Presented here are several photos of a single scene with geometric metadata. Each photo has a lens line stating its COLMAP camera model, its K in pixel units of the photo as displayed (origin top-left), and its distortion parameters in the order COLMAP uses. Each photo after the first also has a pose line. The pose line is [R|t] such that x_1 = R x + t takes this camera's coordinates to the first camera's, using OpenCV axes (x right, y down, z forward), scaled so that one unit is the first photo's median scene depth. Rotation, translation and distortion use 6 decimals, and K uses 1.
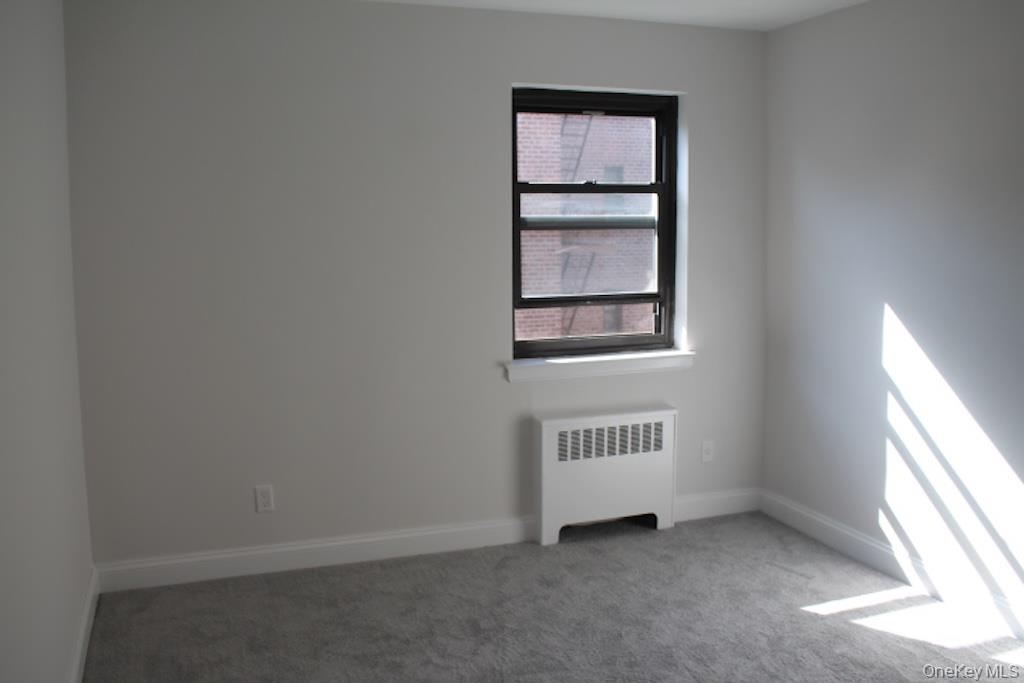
lens RADIAL K [[950.5, 0, 512.0], [0, 950.5, 341.5], [0, 0, 1]] dist [-0.164088, 0.198286]
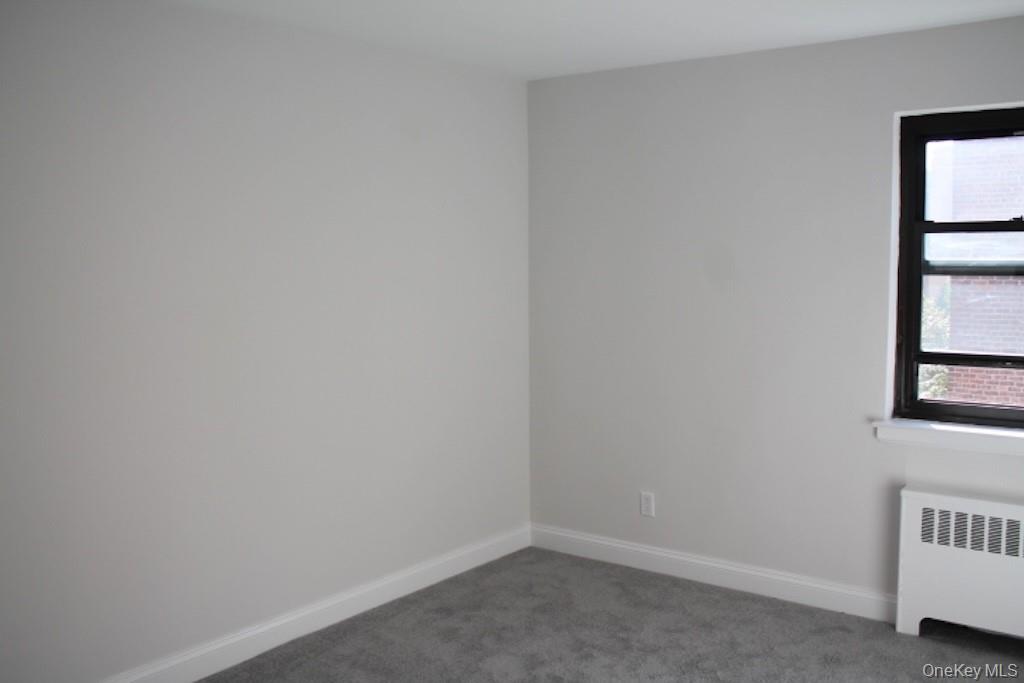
lens RADIAL K [[950.5, 0, 512.0], [0, 950.5, 341.5], [0, 0, 1]] dist [-0.164088, 0.198286]
pose [[0.526084, 0.078354, -0.846815, 0.544011], [-0.107510, 0.993885, 0.025172, -0.035375], [0.843610, 0.077799, 0.531291, 0.216677]]
